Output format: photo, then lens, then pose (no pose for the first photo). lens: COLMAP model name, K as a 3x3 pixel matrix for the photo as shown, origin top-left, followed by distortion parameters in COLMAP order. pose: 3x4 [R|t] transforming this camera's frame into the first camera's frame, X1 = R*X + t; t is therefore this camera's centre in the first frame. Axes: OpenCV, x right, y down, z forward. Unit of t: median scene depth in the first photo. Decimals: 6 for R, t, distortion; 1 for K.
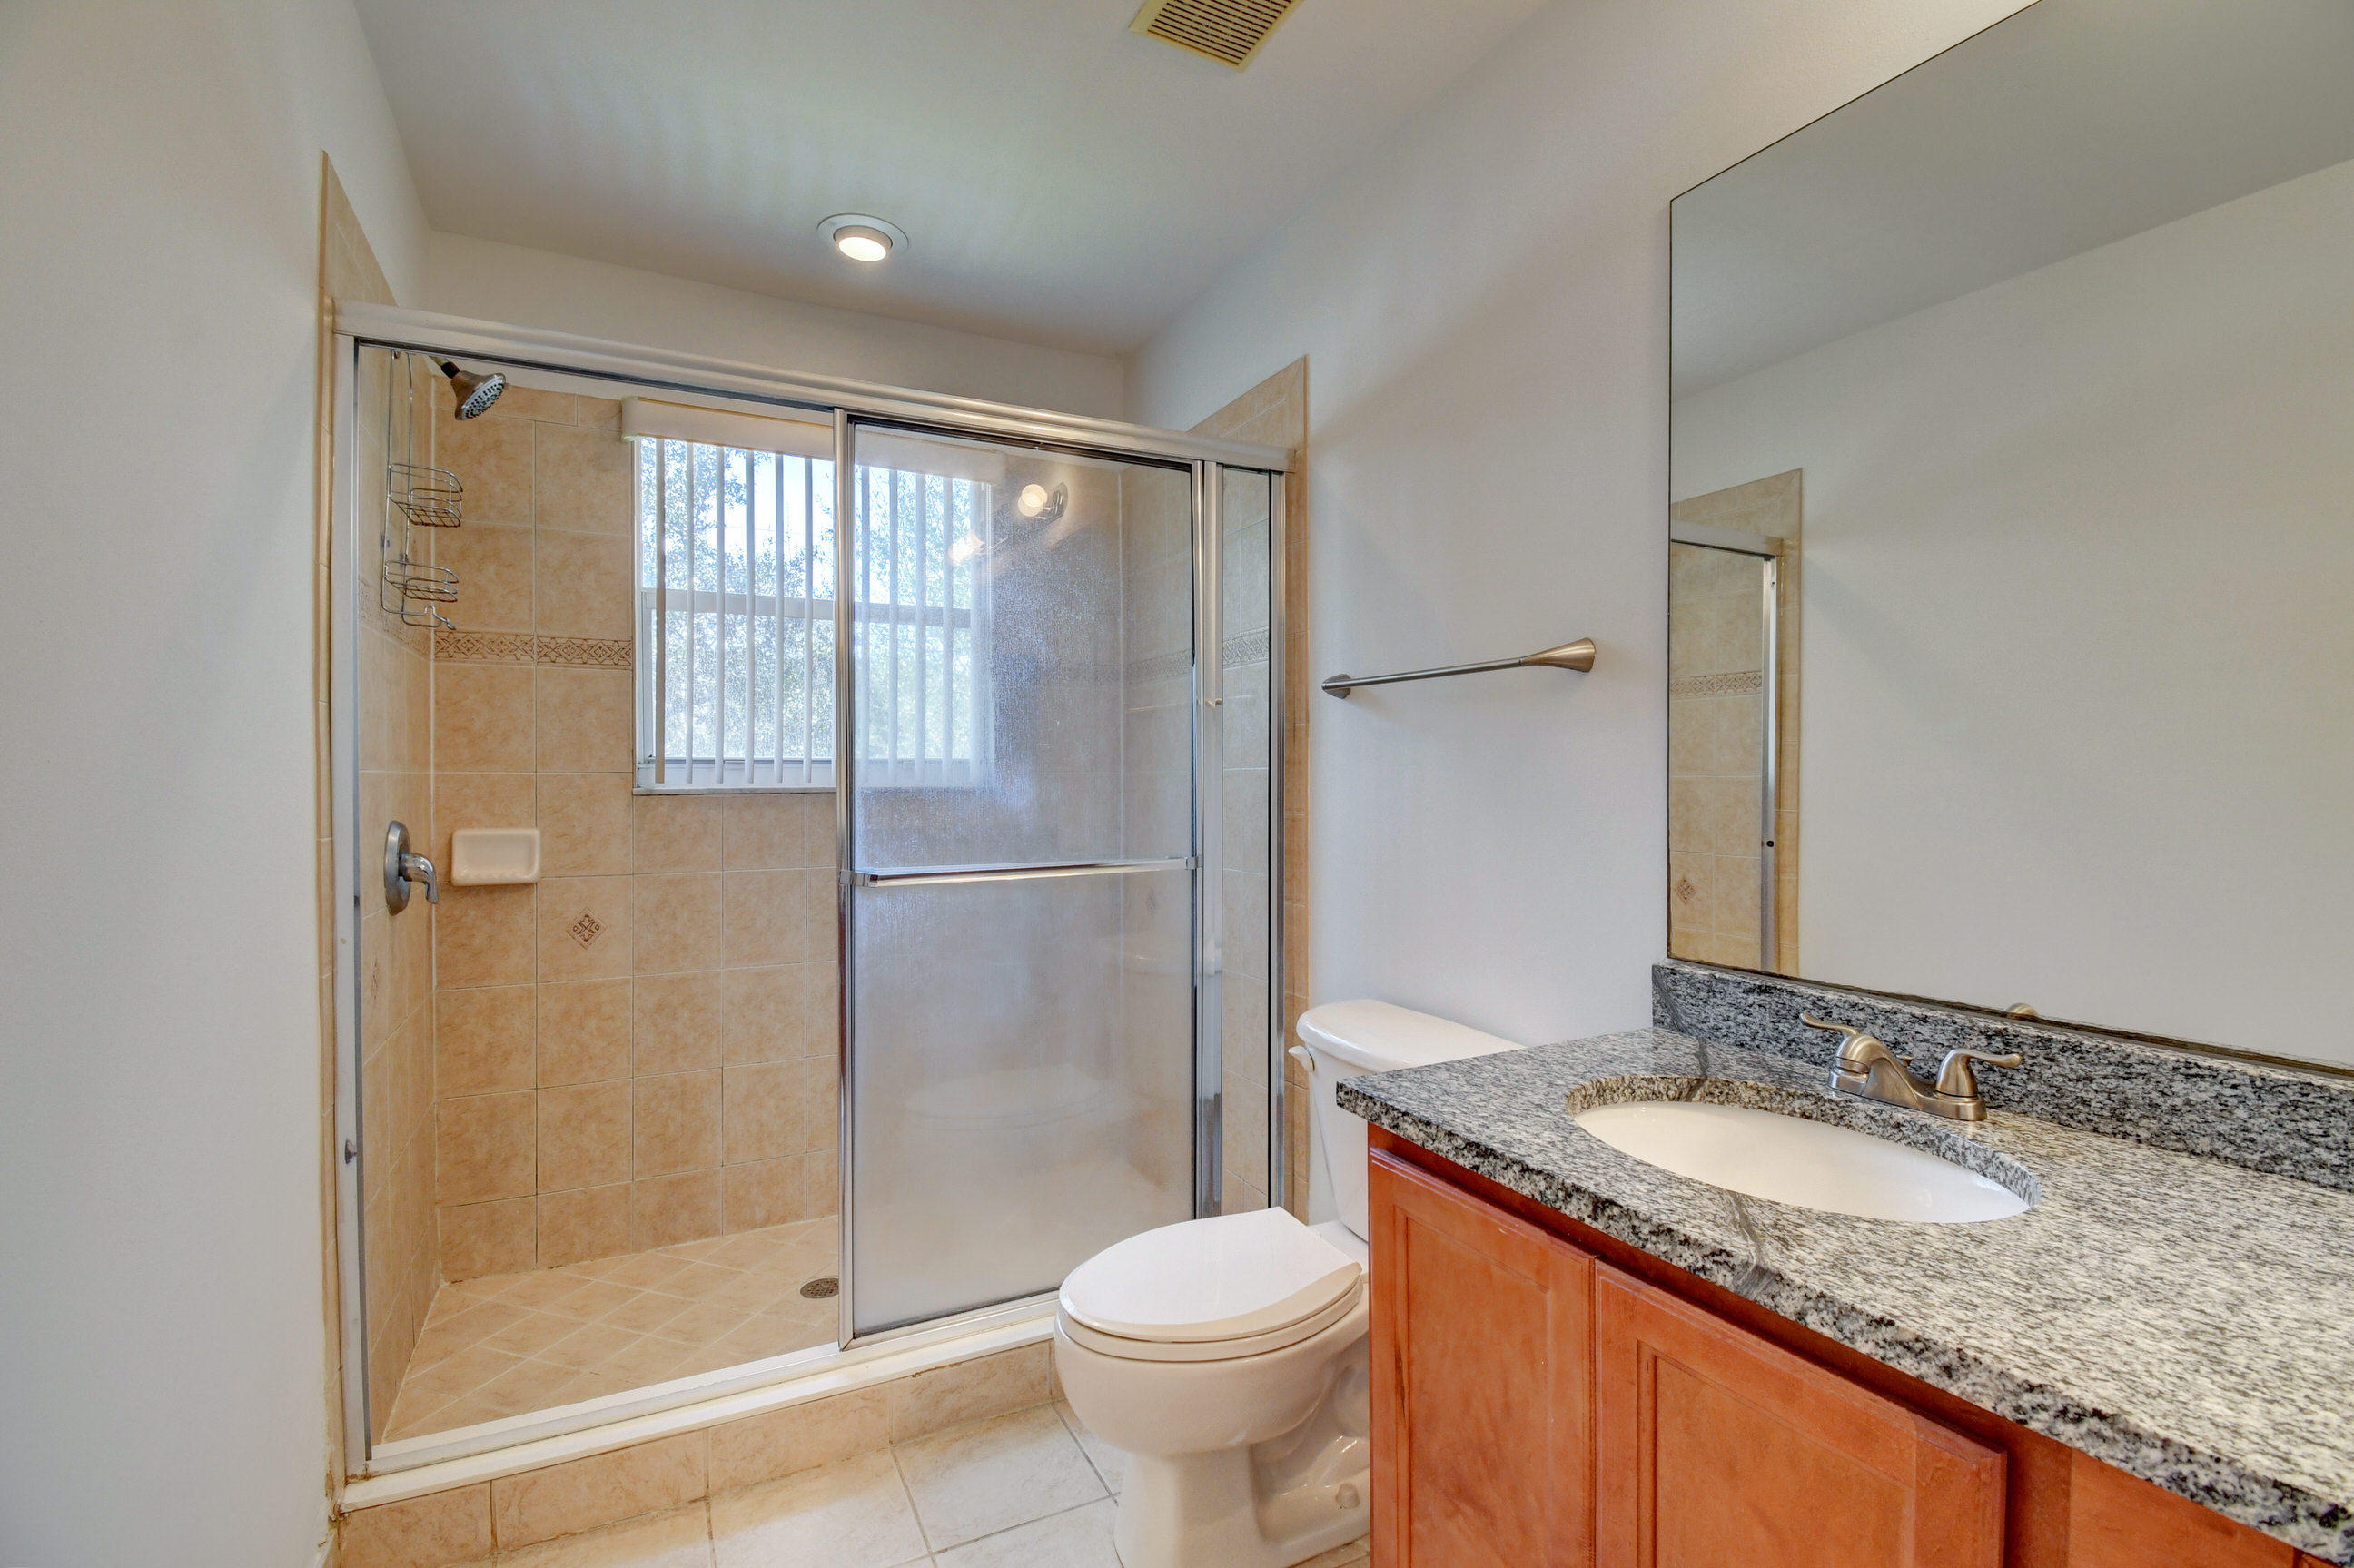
lens RADIAL K [[1049.7, 0, 1172.0], [0, 1049.7, 765.4], [0, 0, 1]] dist [0.011878, -0.020686]
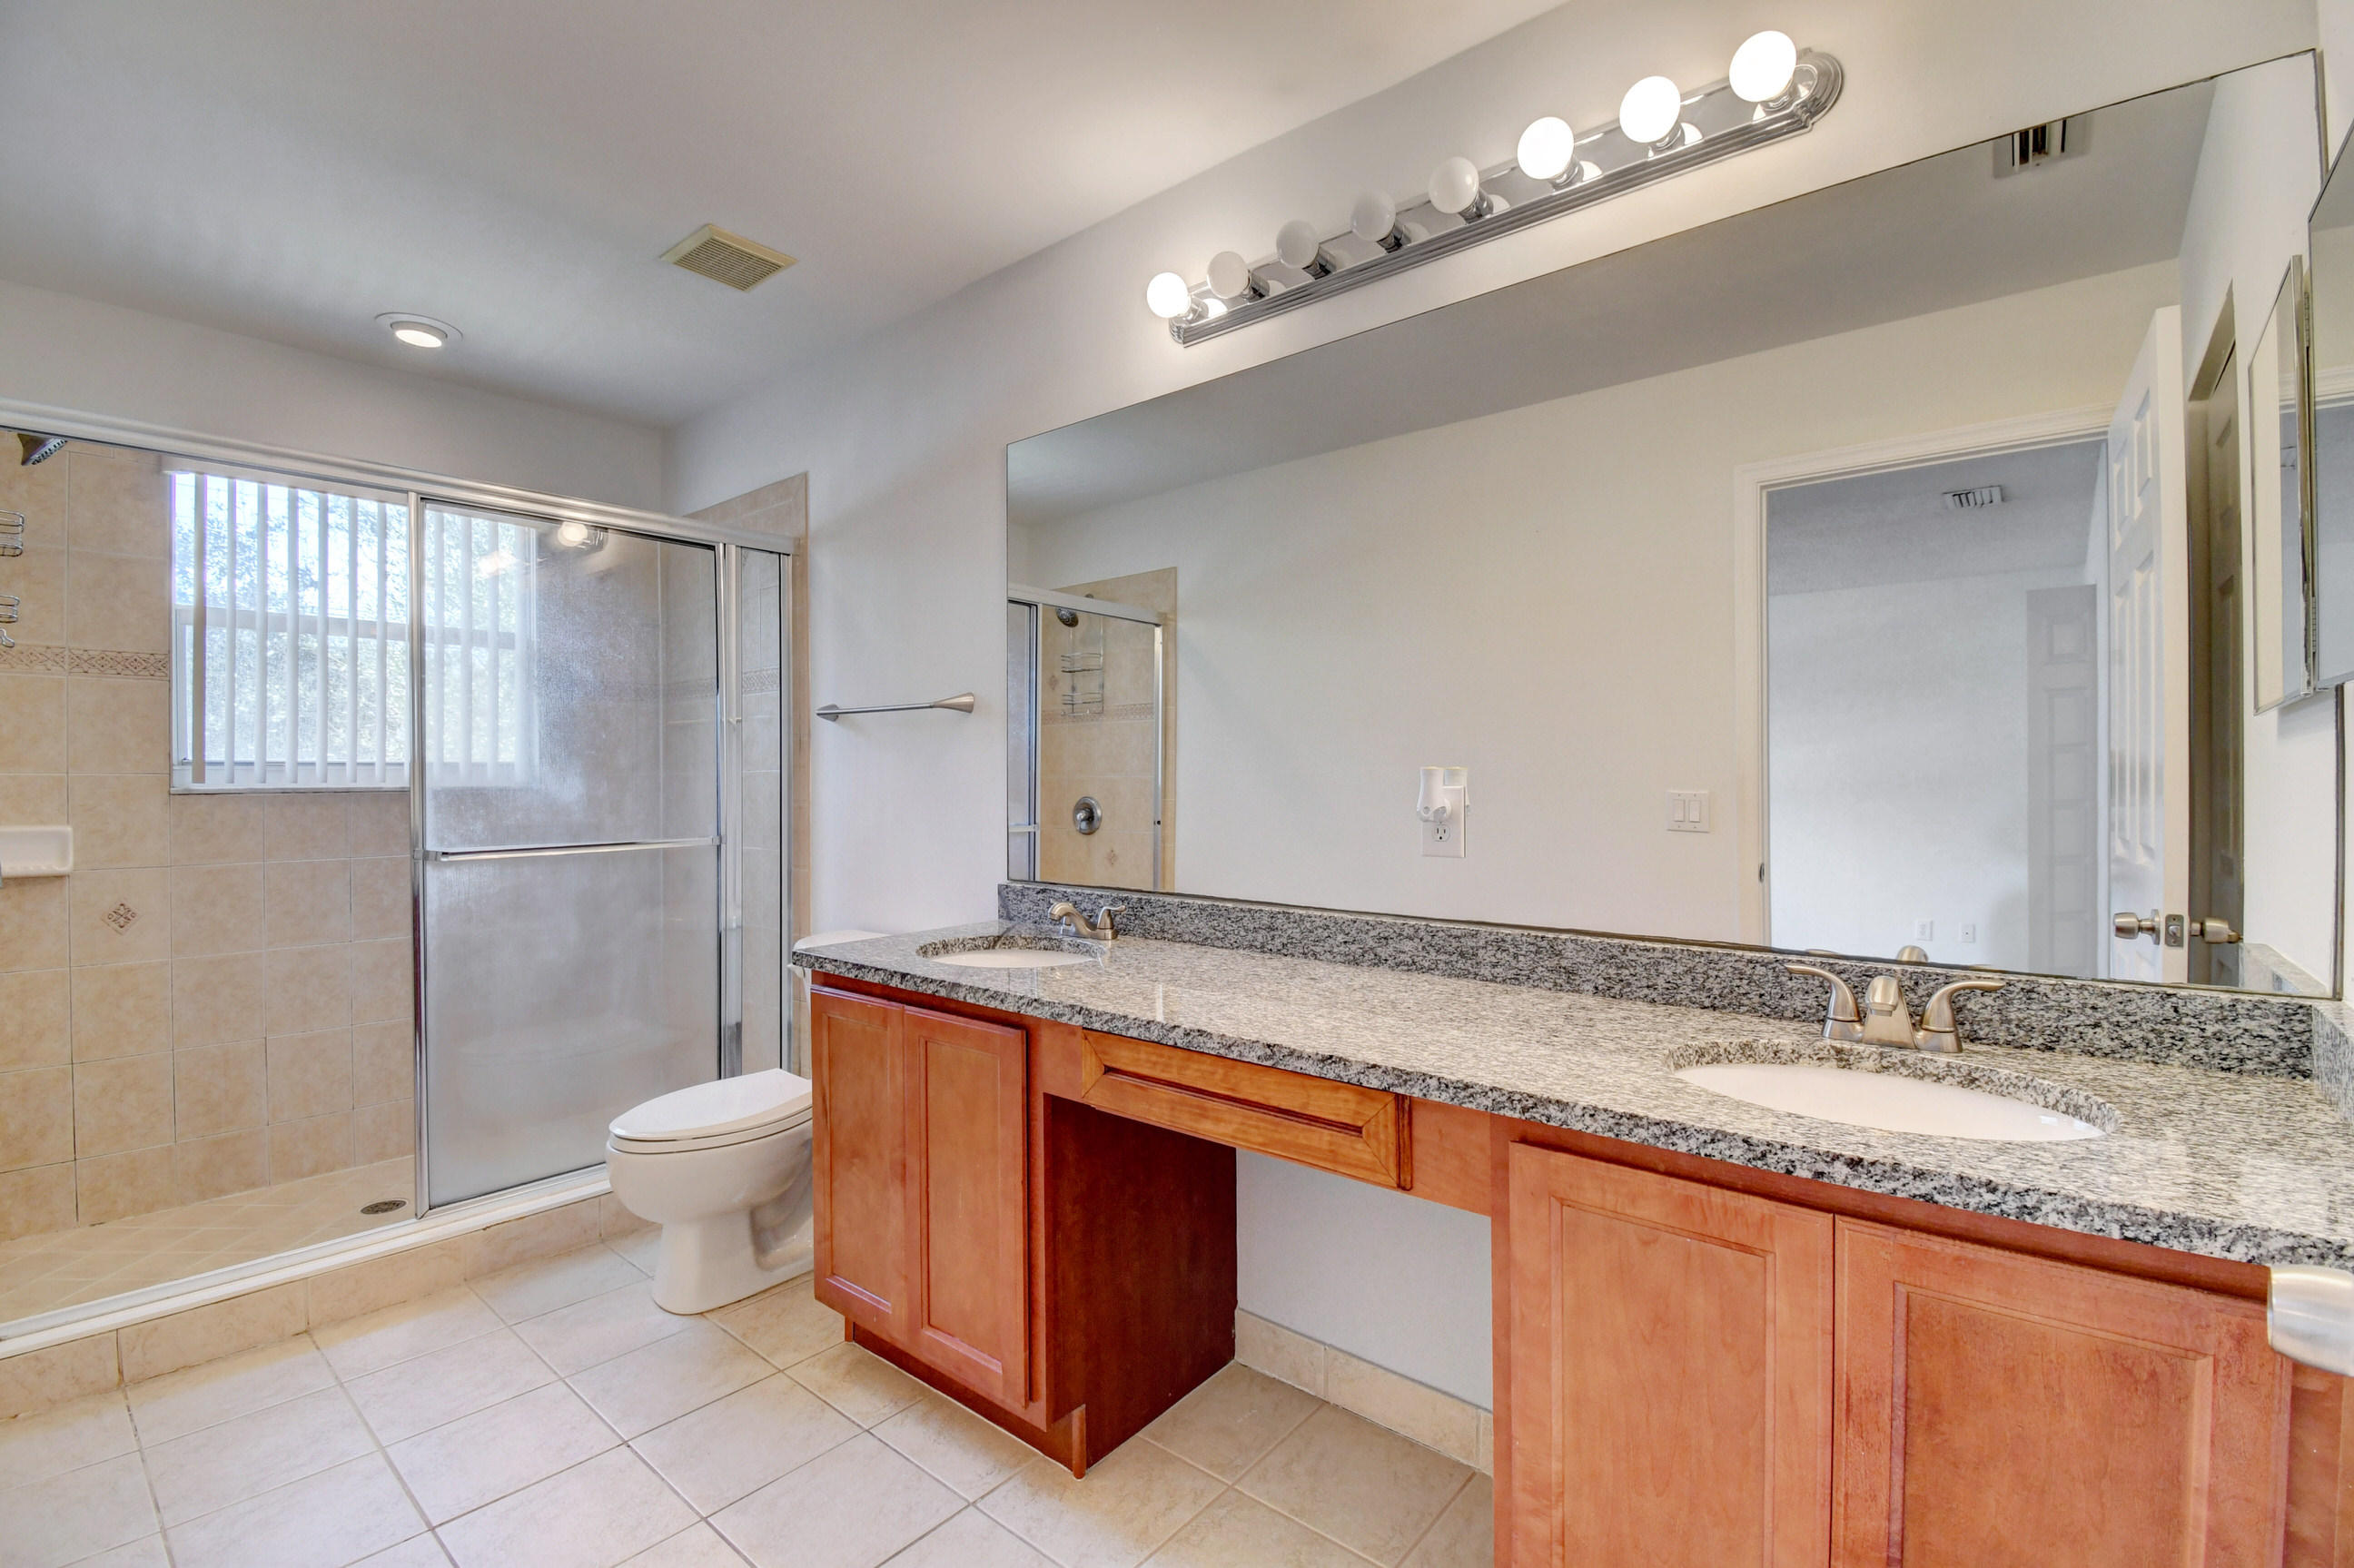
lens RADIAL K [[1049.7, 0, 1180.5], [0, 1049.7, 778.5], [0, 0, 1]] dist [0.011878, -0.020686]
pose [[0.919639, -0.002050, 0.392759, 0.039081], [-0.002088, 0.999947, 0.010109, -0.001888], [-0.392759, -0.010117, 0.919586, -0.512964]]
